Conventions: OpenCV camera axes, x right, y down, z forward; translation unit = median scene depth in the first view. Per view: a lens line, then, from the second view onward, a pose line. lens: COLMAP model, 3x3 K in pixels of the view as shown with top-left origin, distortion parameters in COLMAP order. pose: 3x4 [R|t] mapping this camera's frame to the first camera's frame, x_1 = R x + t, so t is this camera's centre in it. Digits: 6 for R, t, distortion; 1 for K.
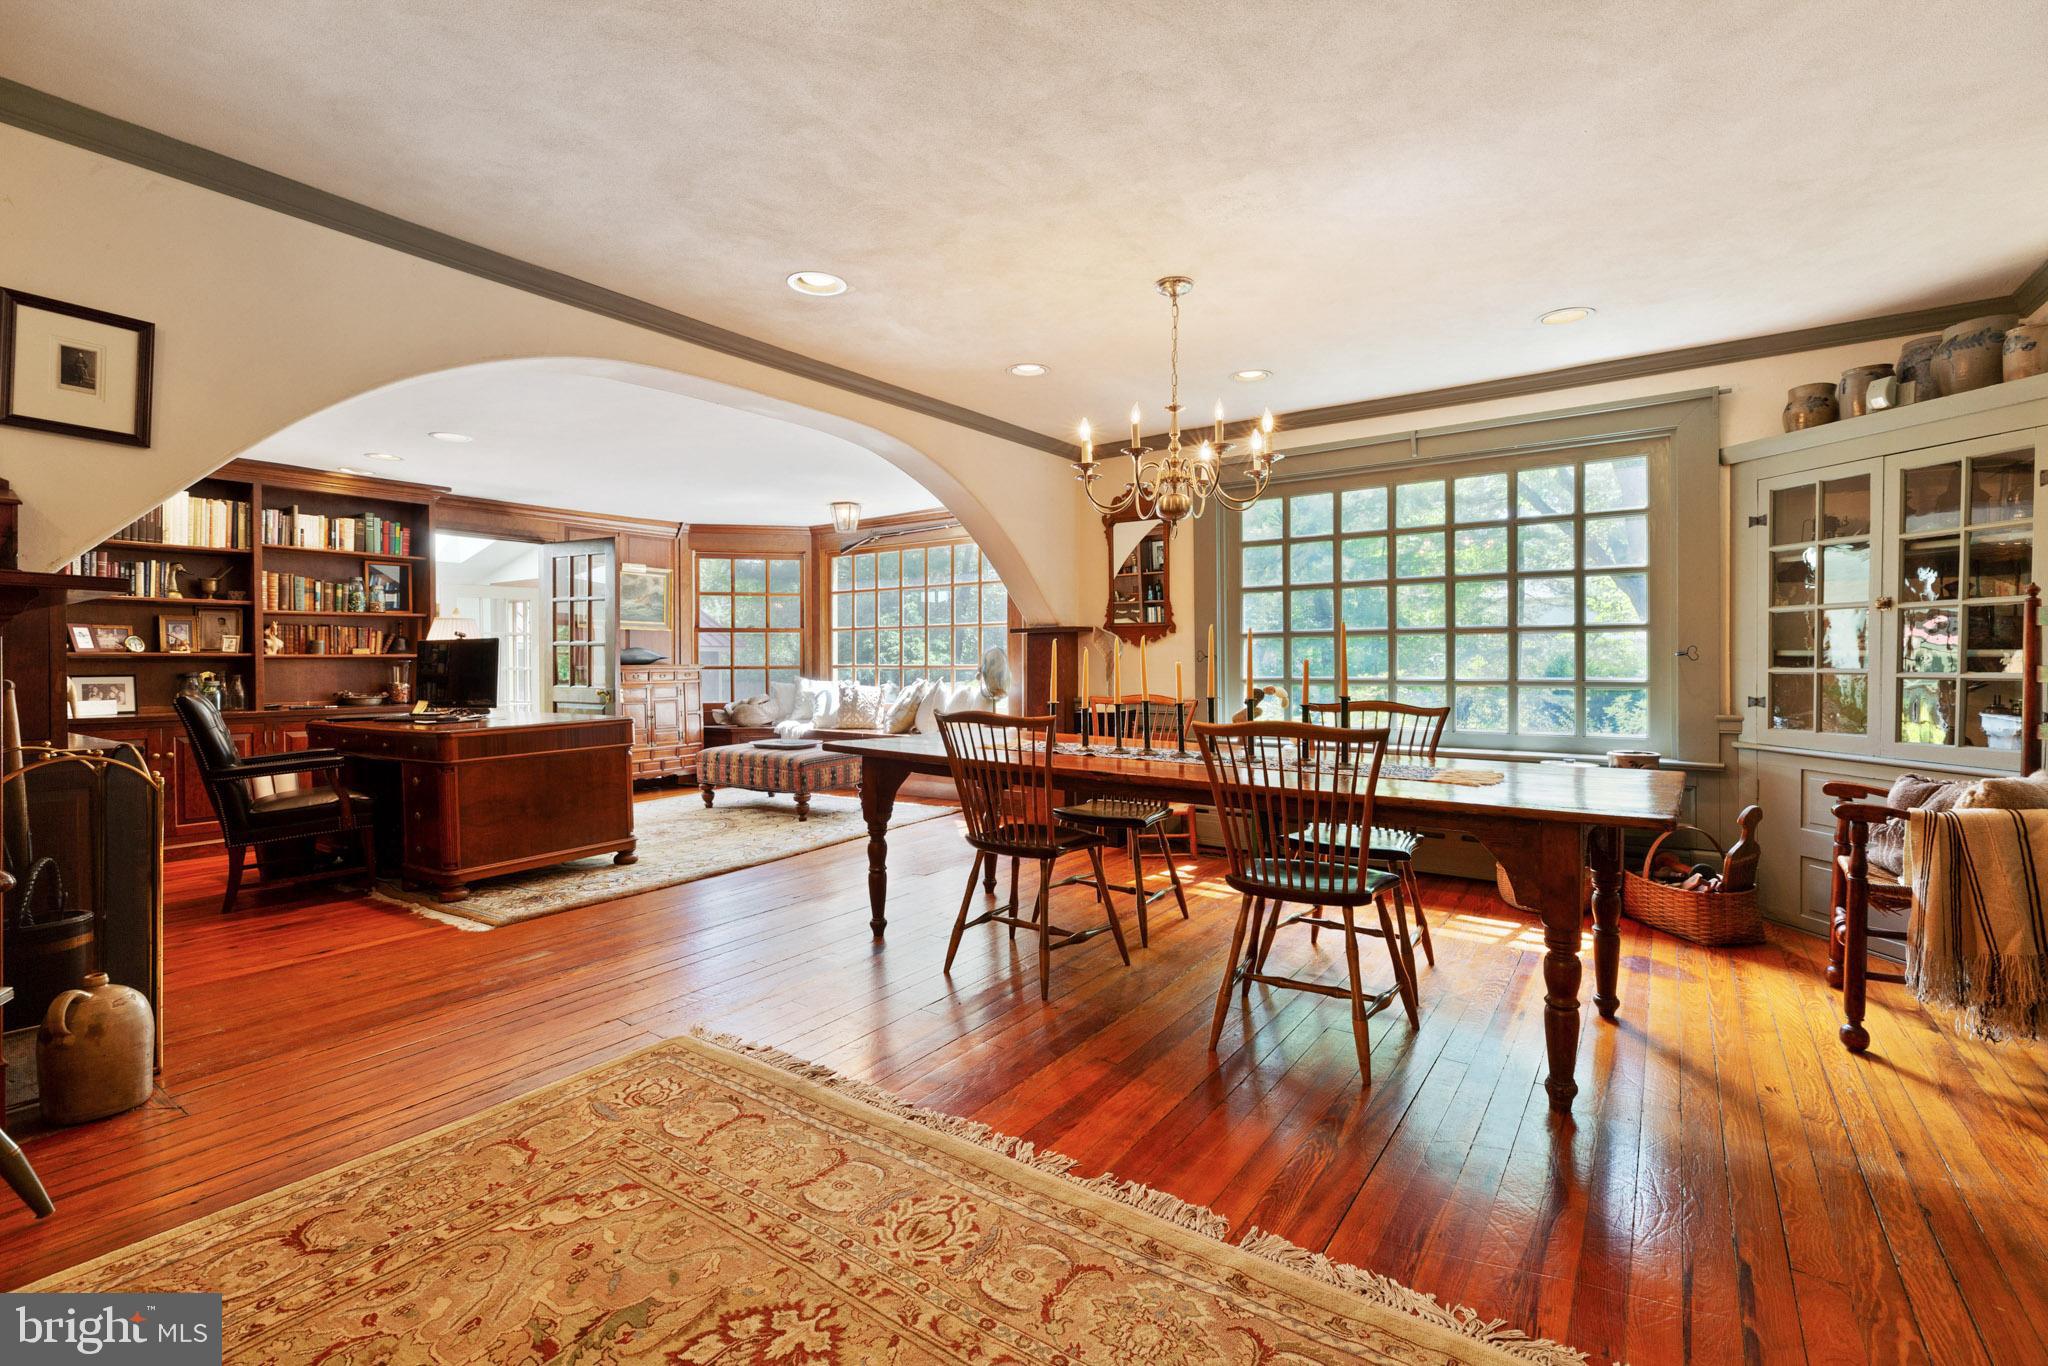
lens RADIAL K [[921.0, 0, 1029.2], [0, 921.0, 666.2], [0, 0, 1]] dist [0.007734, -0.000143]
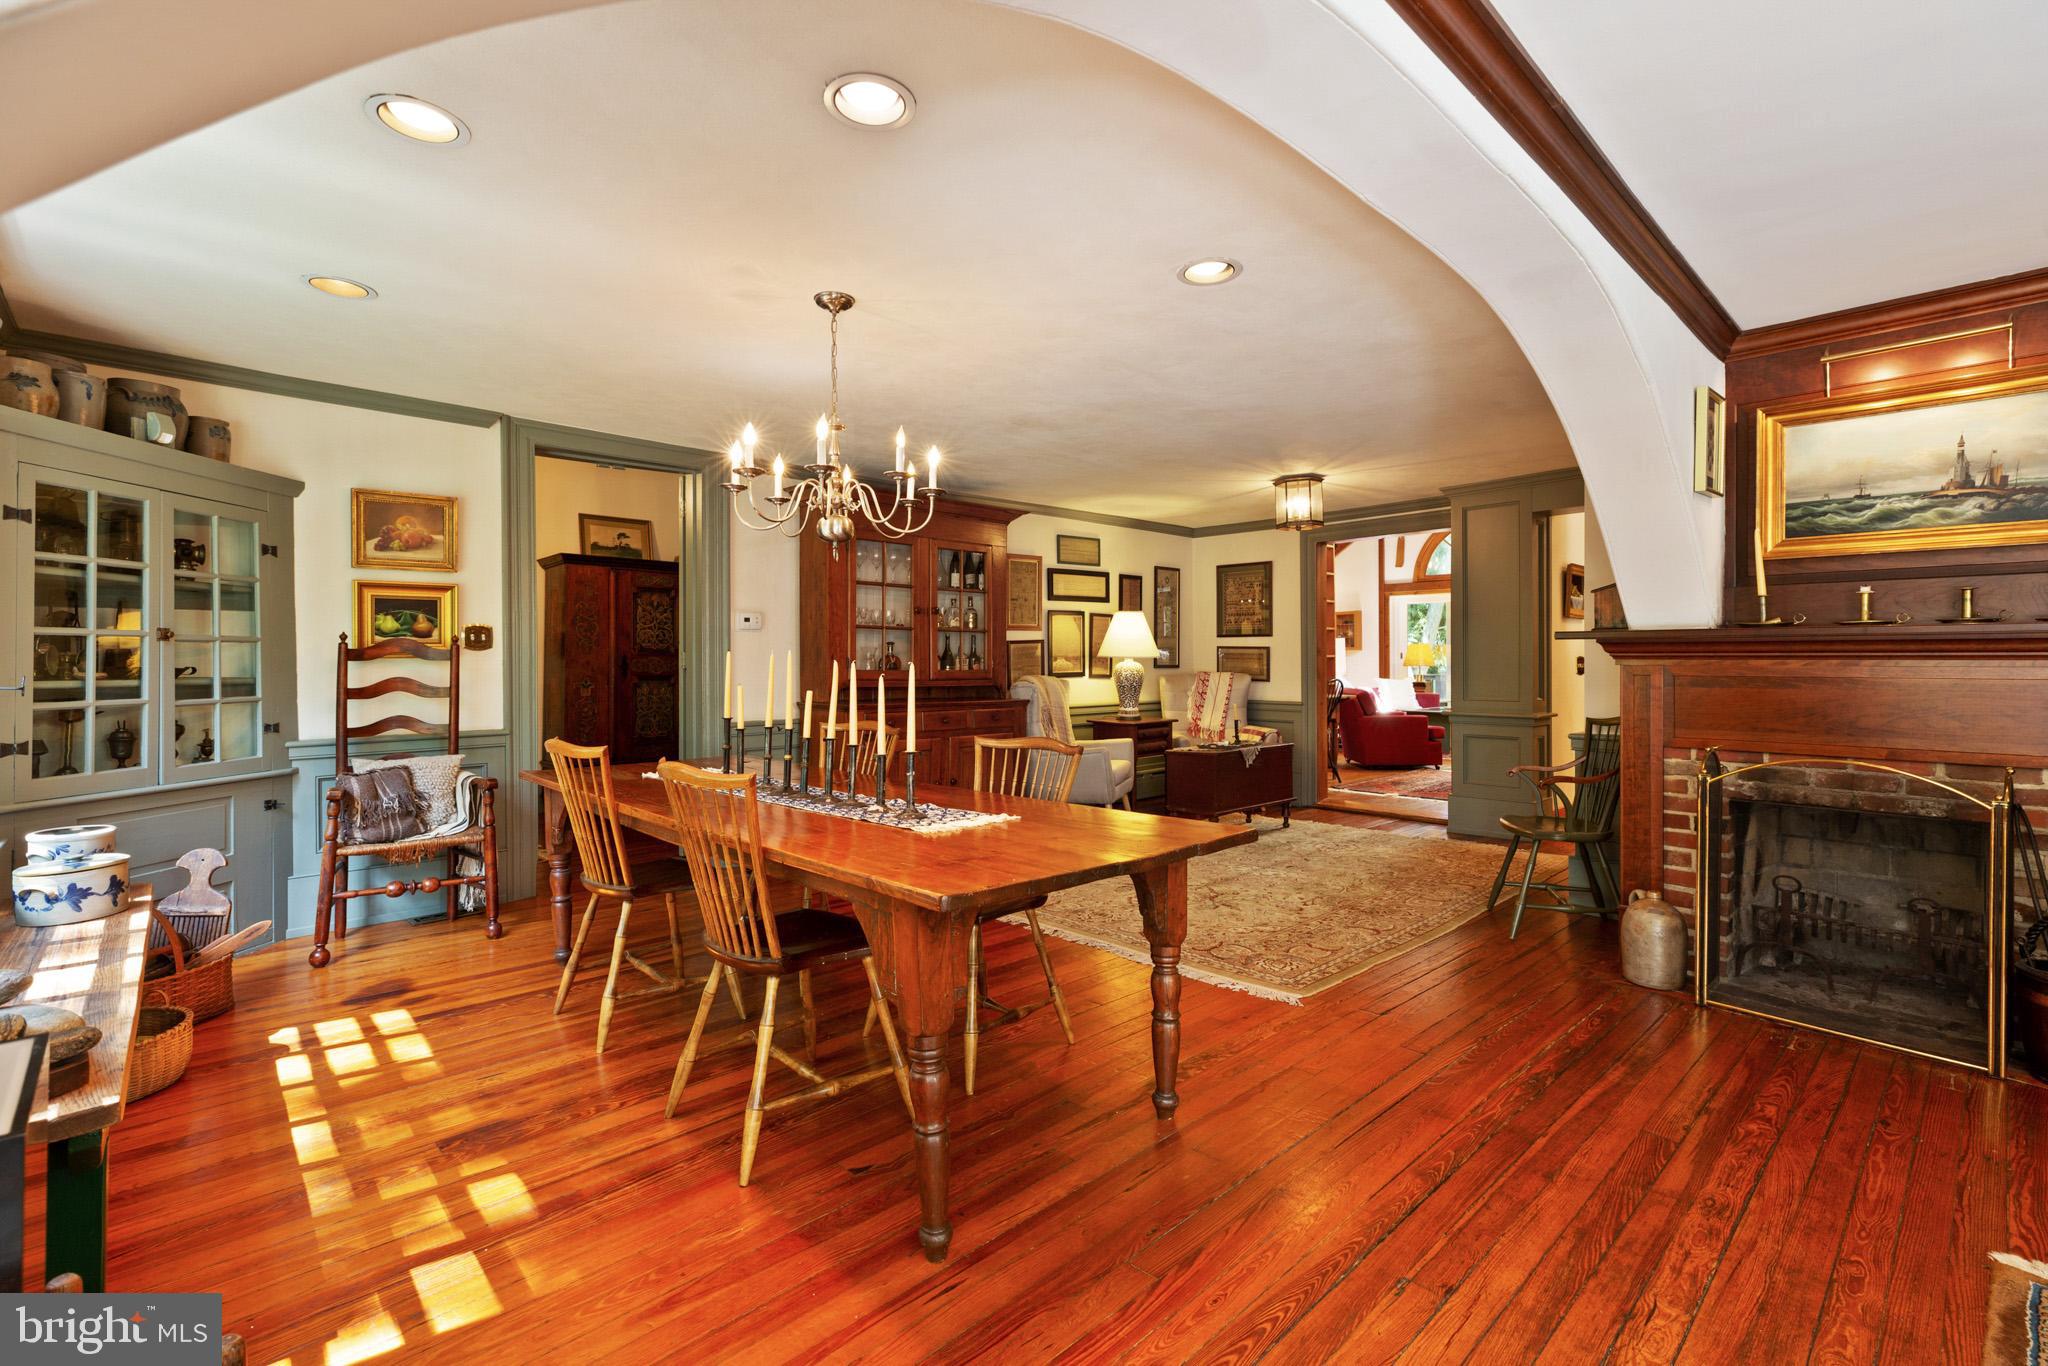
lens RADIAL K [[921.0, 0, 1029.2], [0, 921.0, 666.2], [0, 0, 1]] dist [0.007734, -0.000143]
pose [[-0.980447, 0.006780, 0.196667, -0.365891], [0.009285, 0.999887, 0.011817, -0.059792], [-0.196564, 0.013412, -0.980399, 3.034344]]
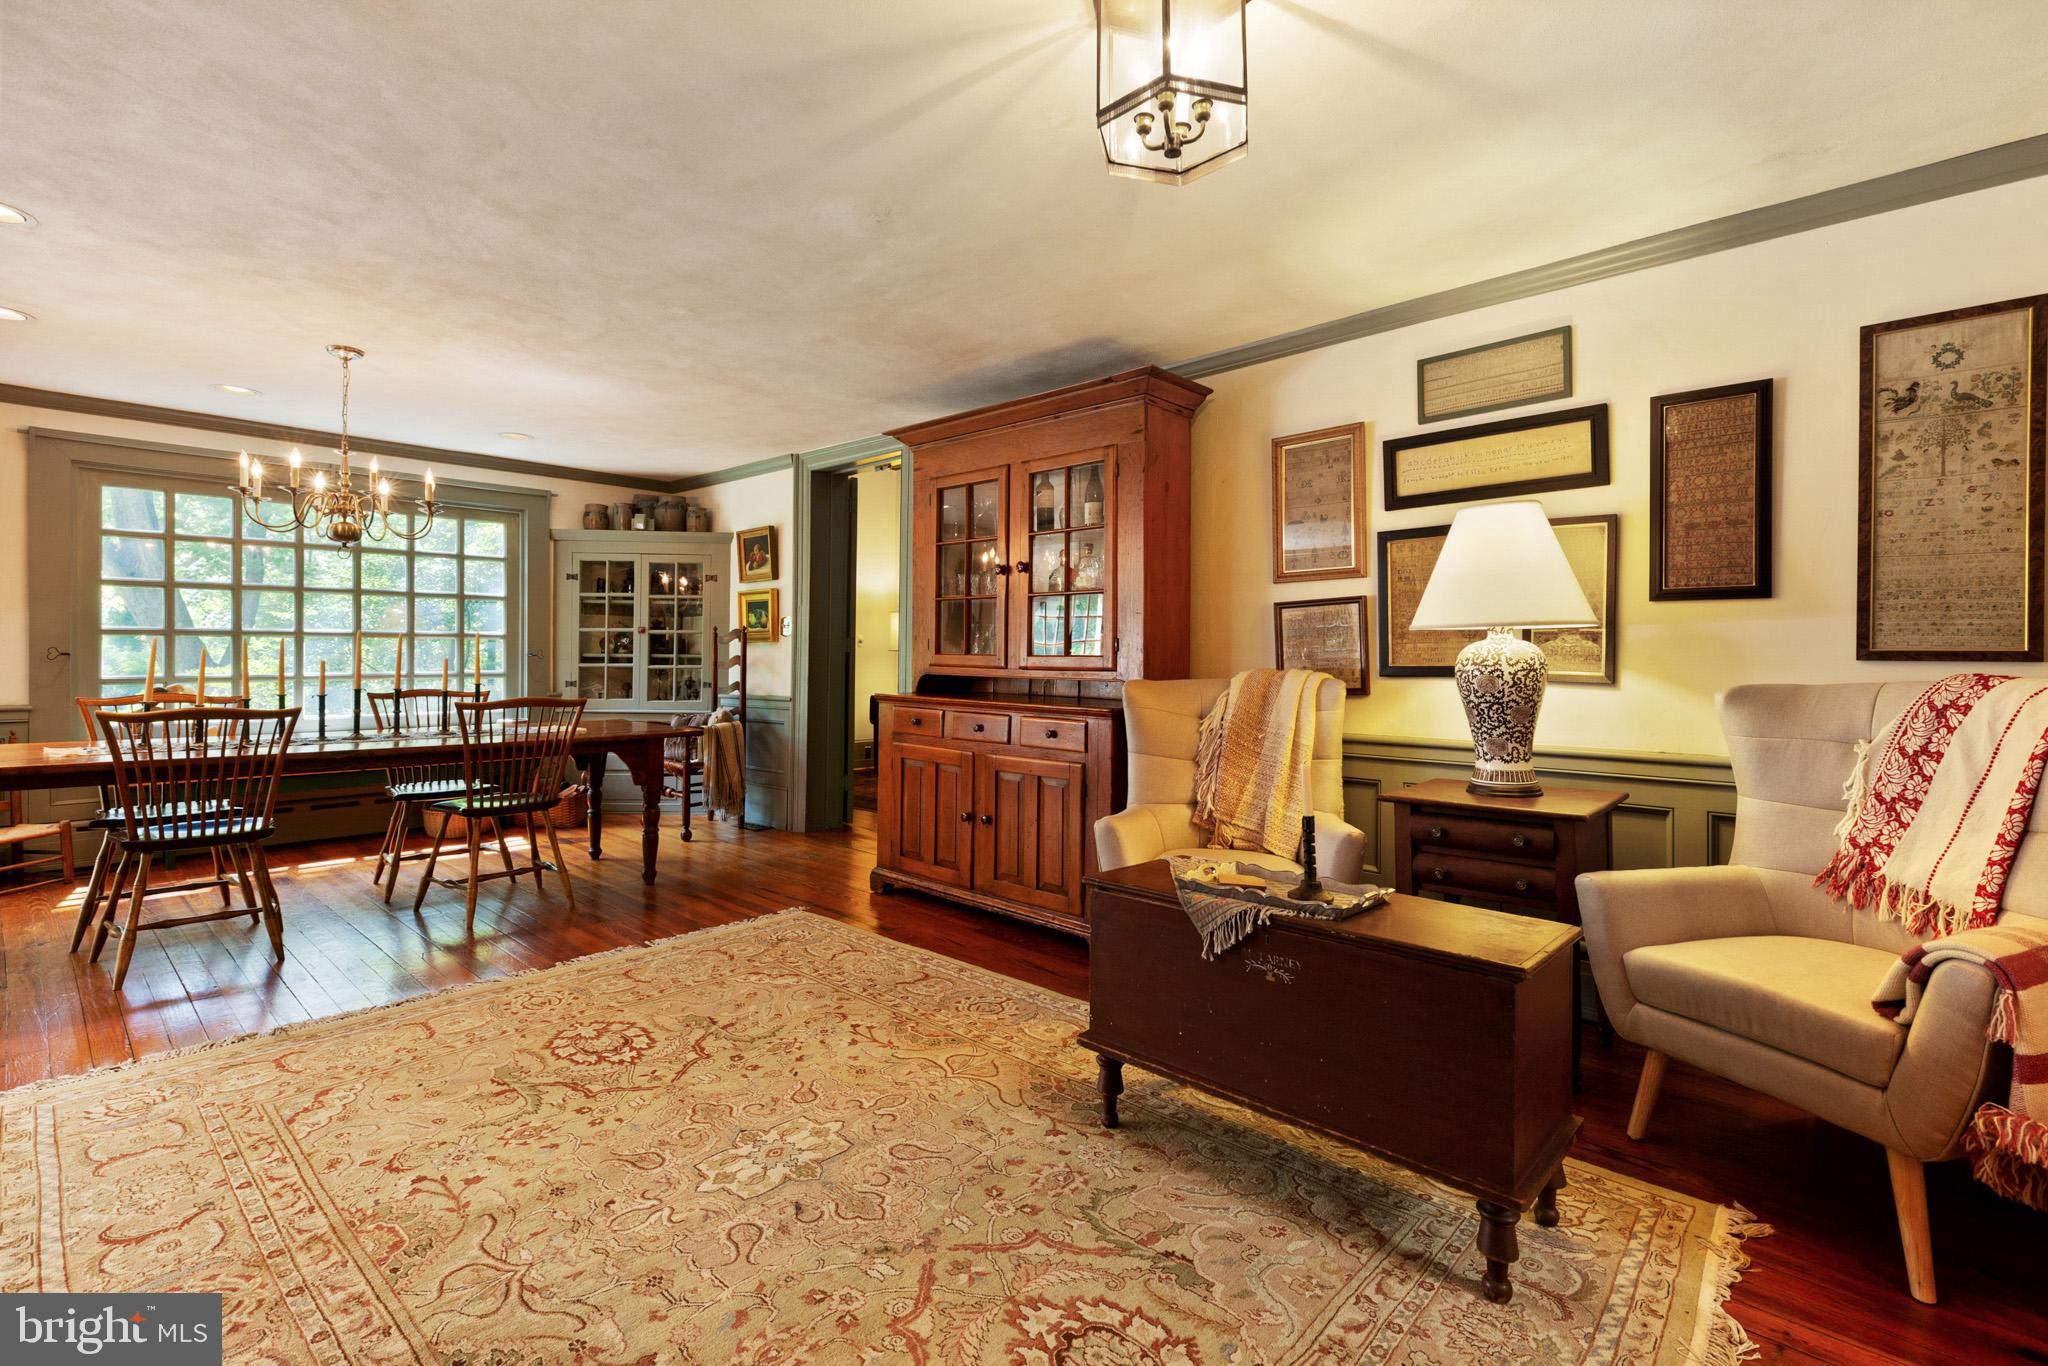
lens RADIAL K [[921.0, 0, 1029.2], [0, 921.0, 666.2], [0, 0, 1]] dist [0.007734, -0.000143]
pose [[0.125333, -0.007225, 0.992088, -1.488045], [0.003398, 0.999971, 0.006853, -0.004301], [-0.992109, 0.002512, 0.125354, -0.075582]]
